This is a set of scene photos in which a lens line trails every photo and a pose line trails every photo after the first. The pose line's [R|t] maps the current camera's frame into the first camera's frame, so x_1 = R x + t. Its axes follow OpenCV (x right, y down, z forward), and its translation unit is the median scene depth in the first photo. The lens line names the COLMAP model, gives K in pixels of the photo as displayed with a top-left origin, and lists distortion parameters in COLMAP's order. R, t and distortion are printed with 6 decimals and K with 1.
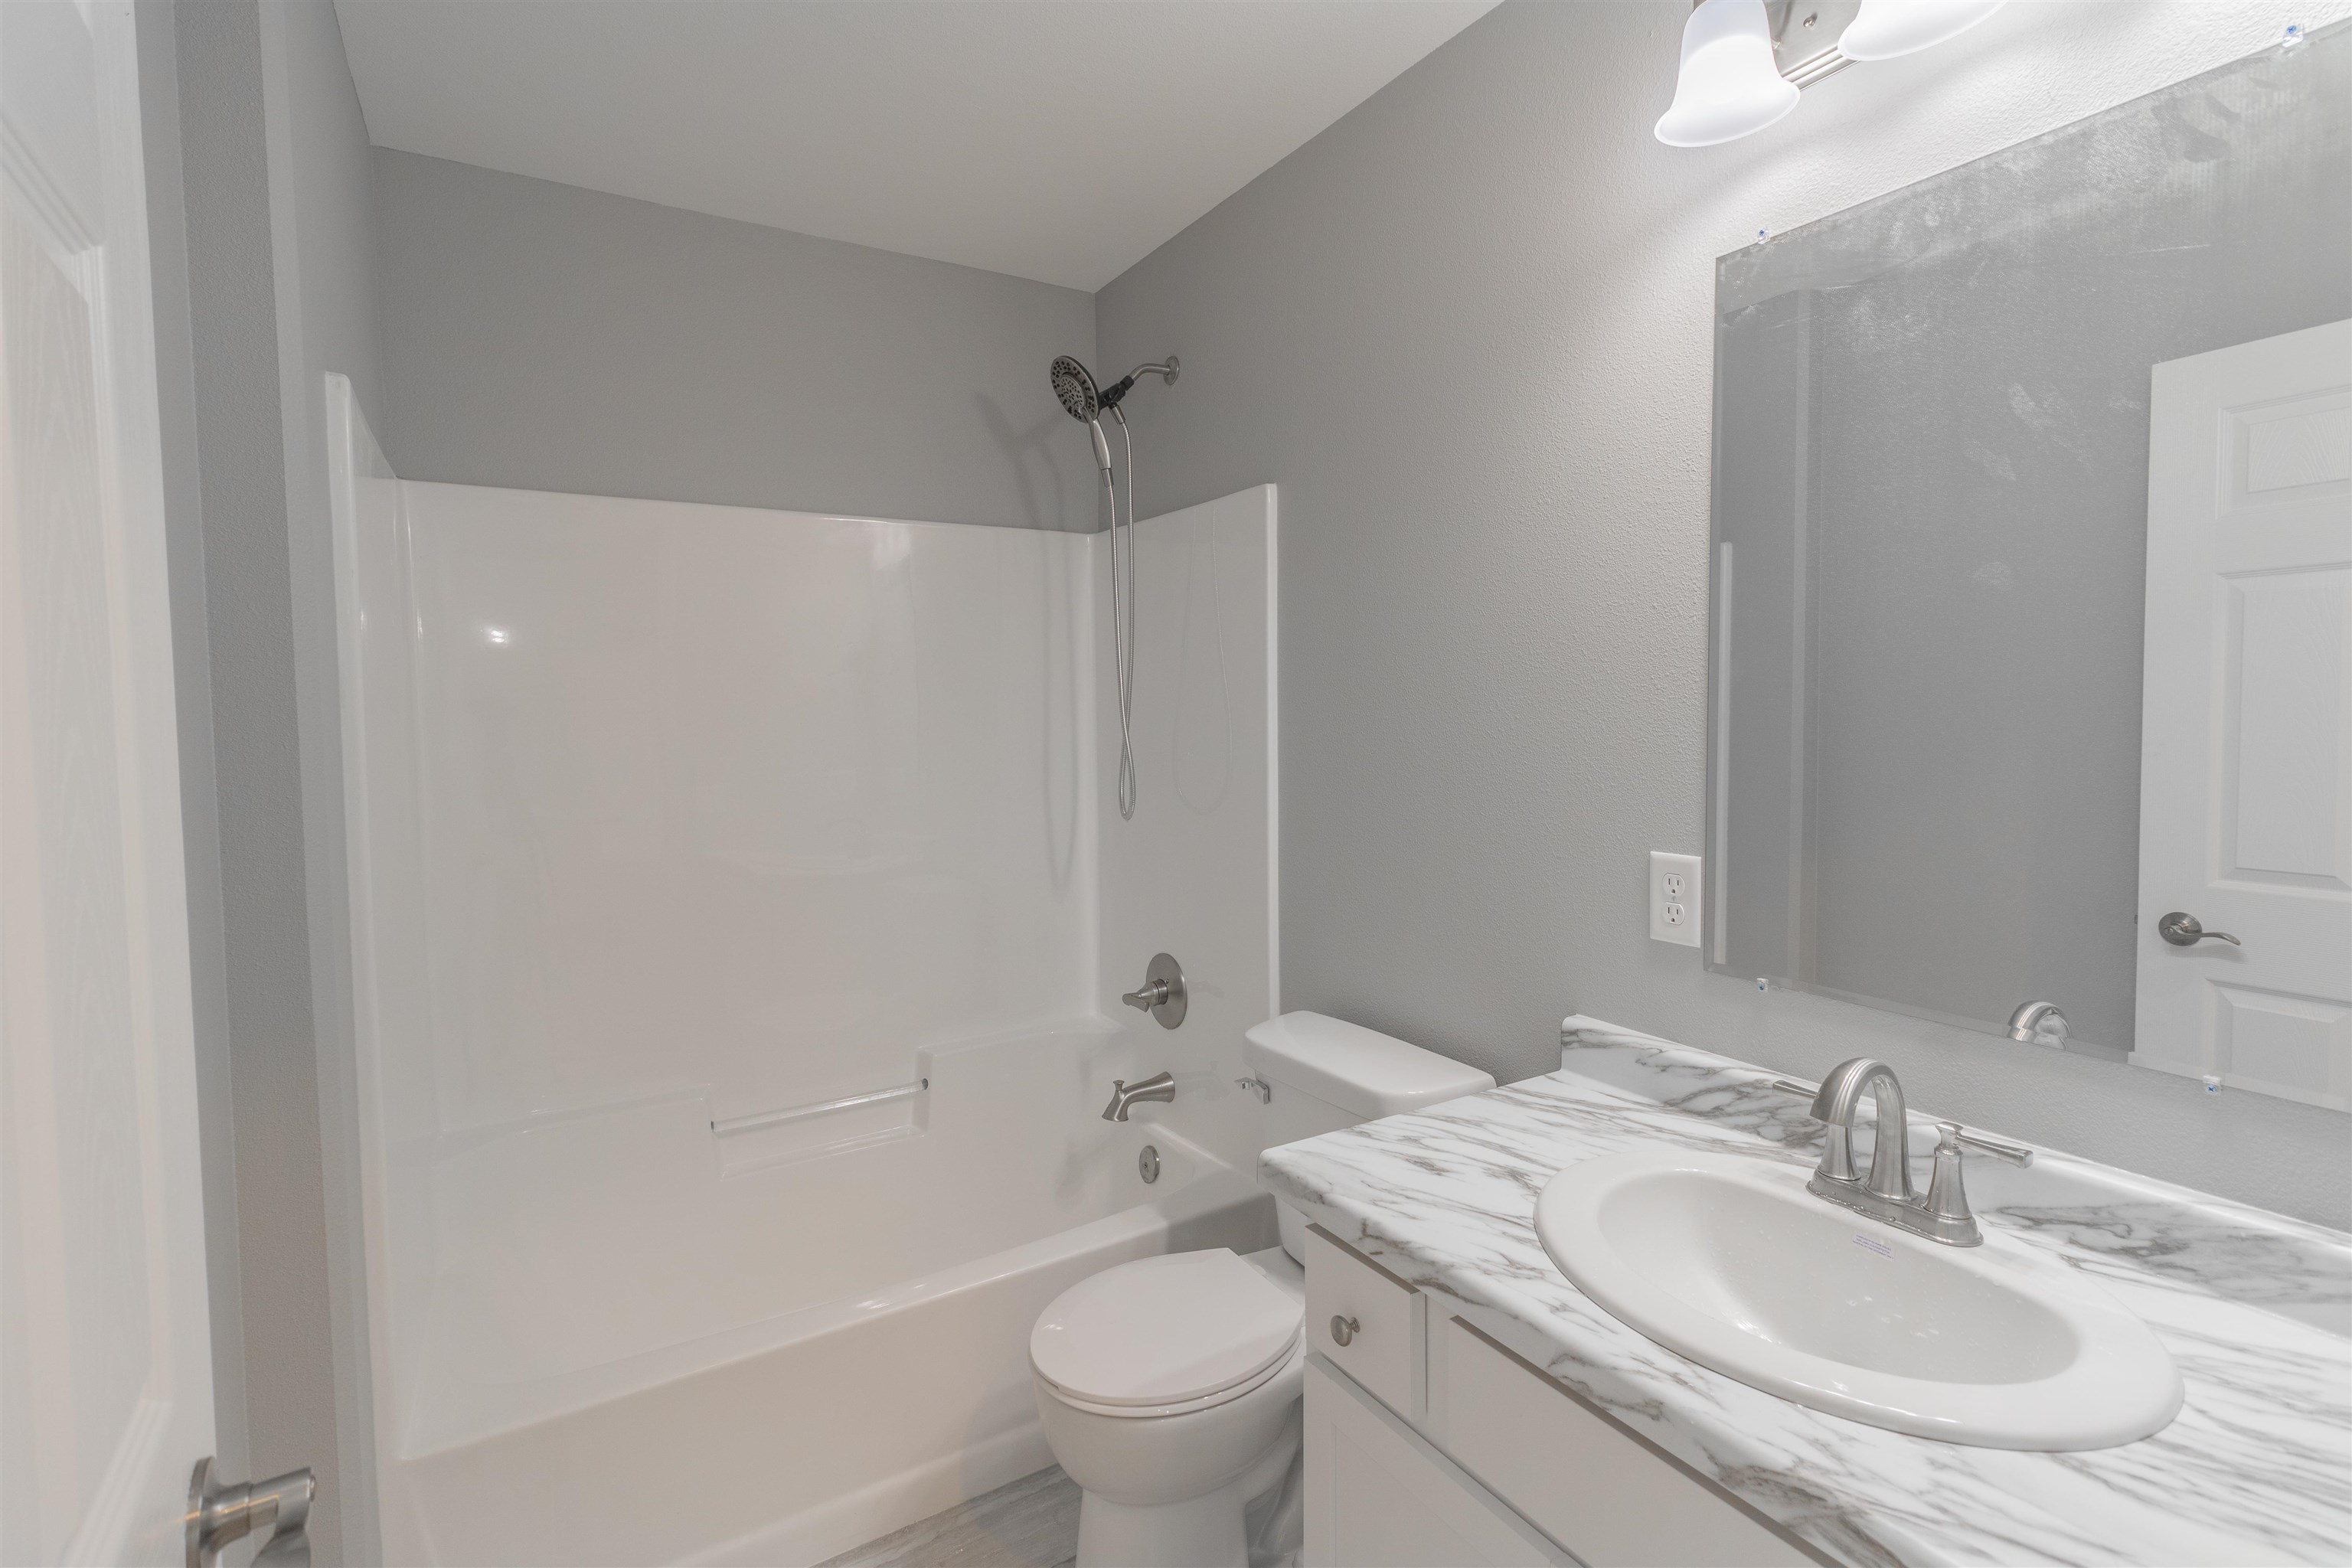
lens RADIAL K [[1087.5, 0, 1183.1], [0, 1087.5, 776.8], [0, 0, 1]] dist [-0.002223, 0.000411]
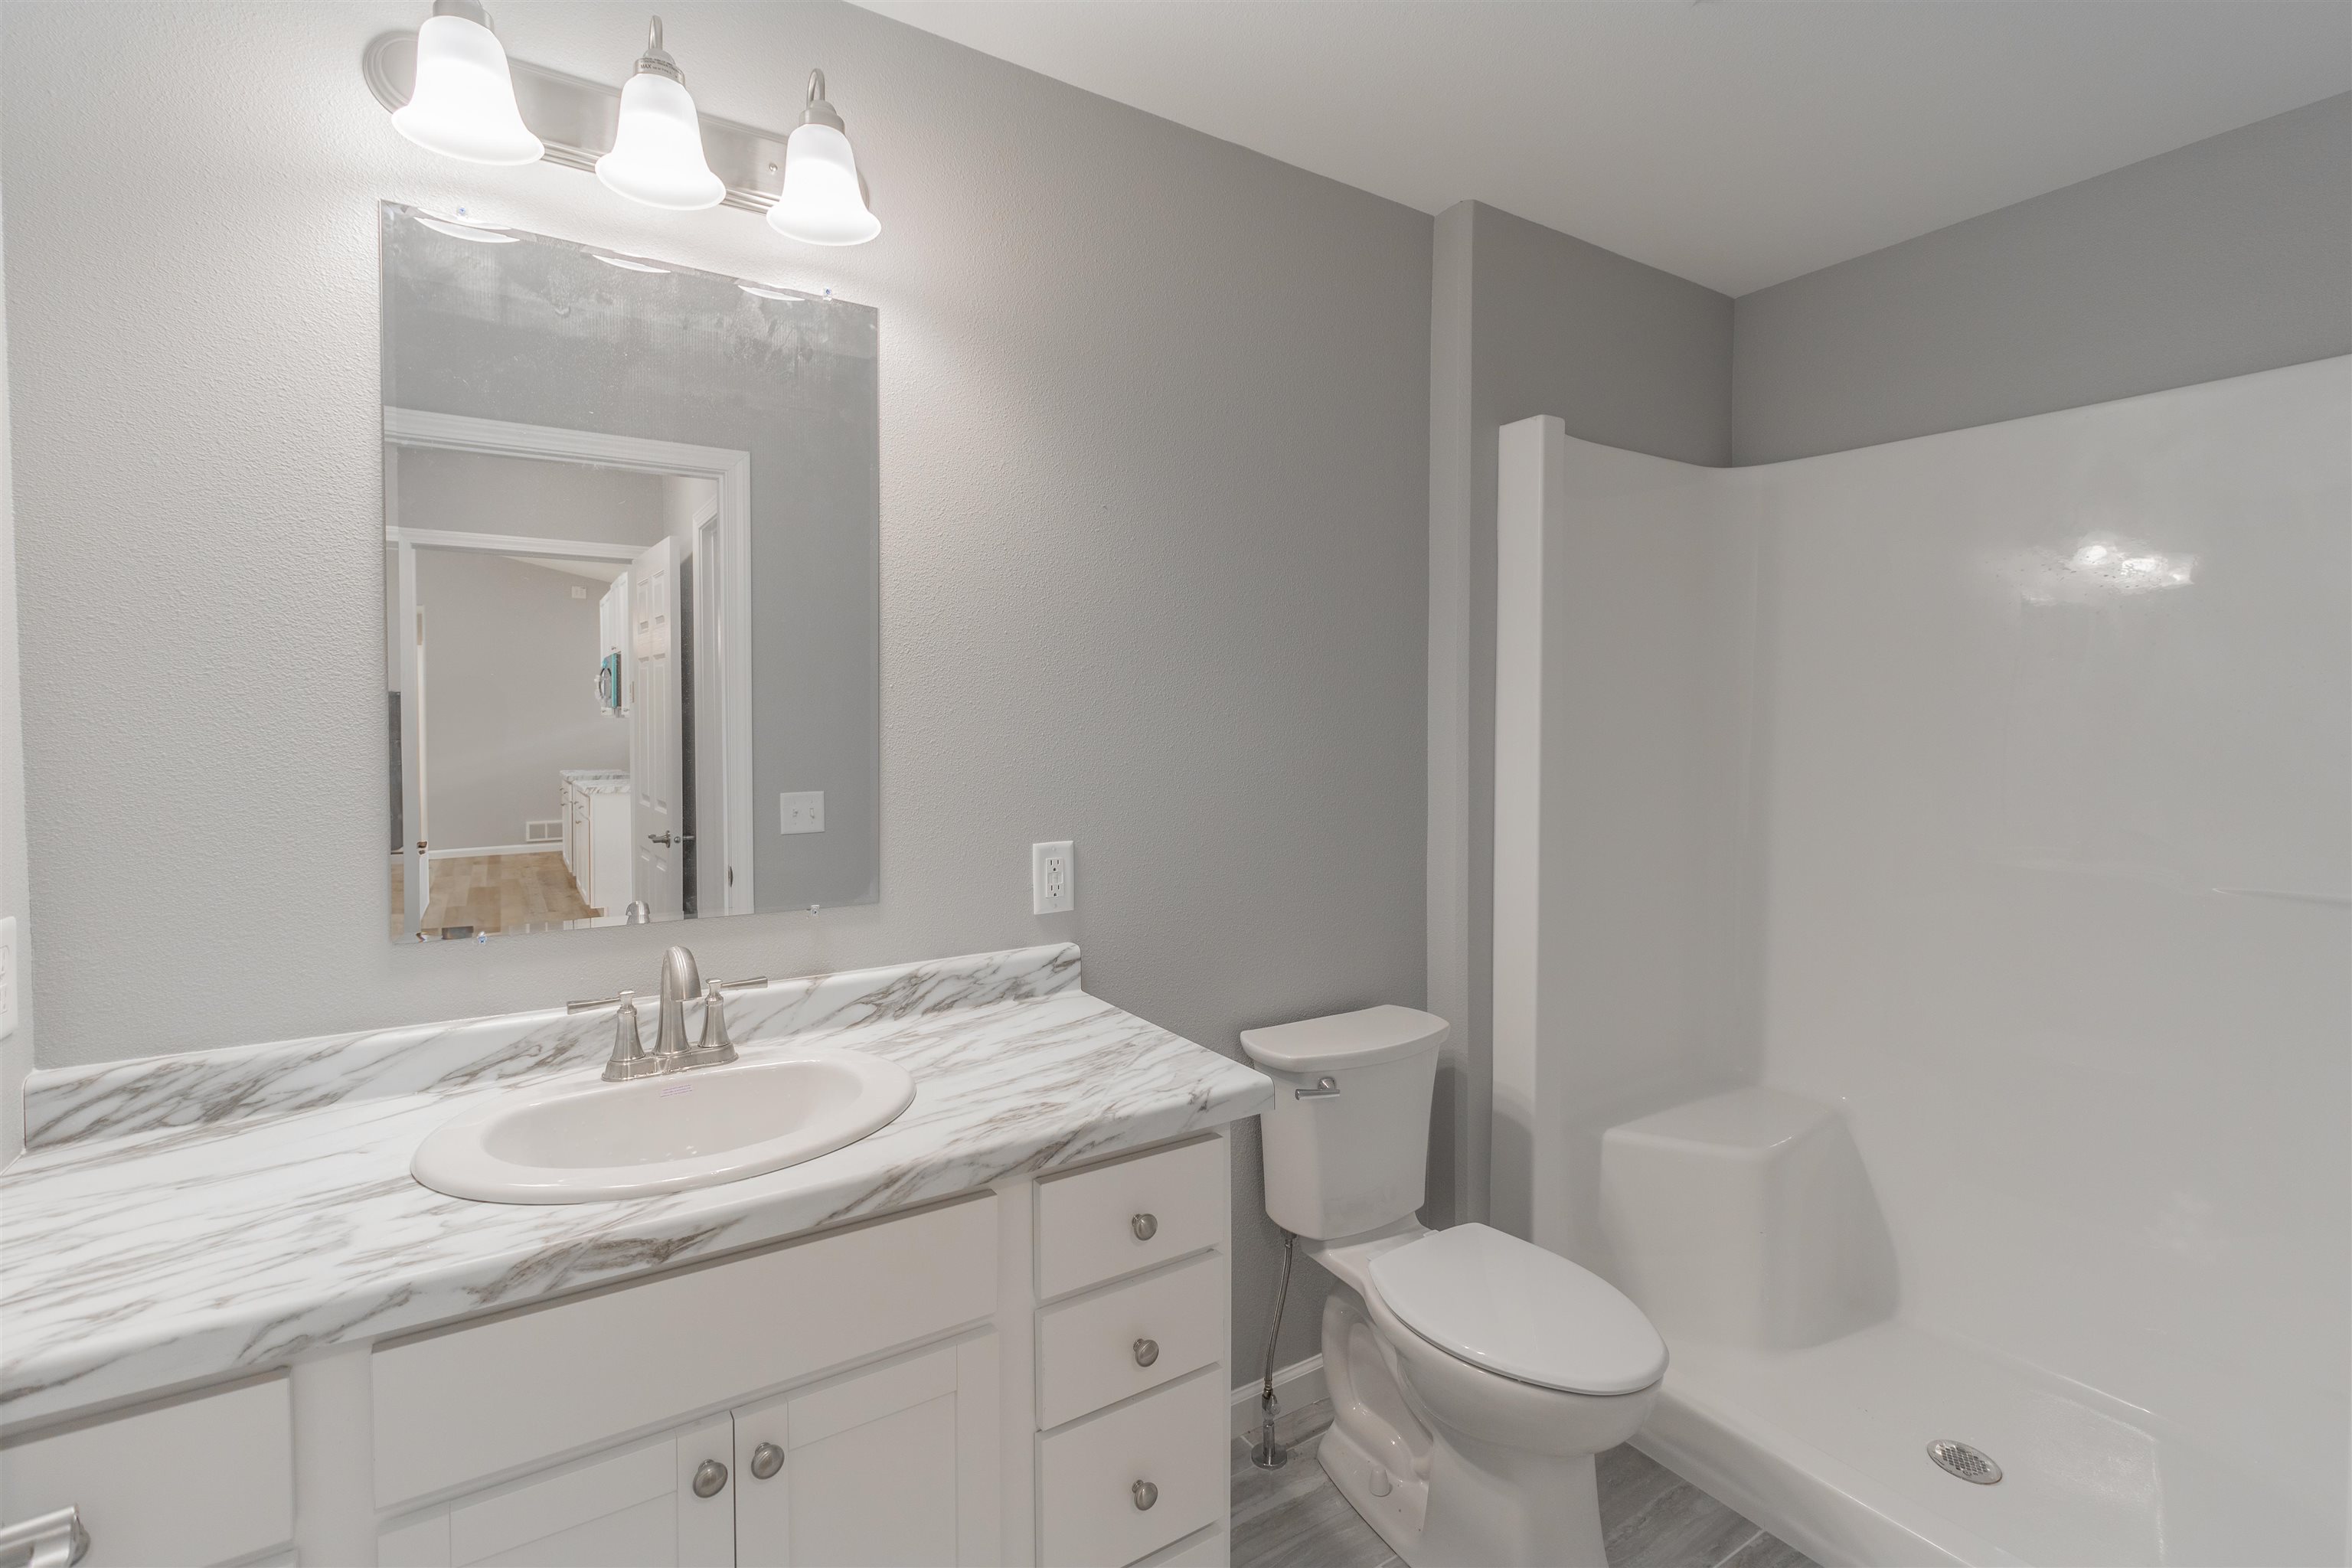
lens RADIAL K [[1087.5, 0, 1184.6], [0, 1087.5, 775.6], [0, 0, 1]] dist [-0.002223, 0.000411]
pose [[-0.021057, -0.042186, 0.998888, -0.517526], [0.056819, 0.997444, 0.043323, 0.054343], [-0.998162, 0.057668, -0.018606, 0.177235]]
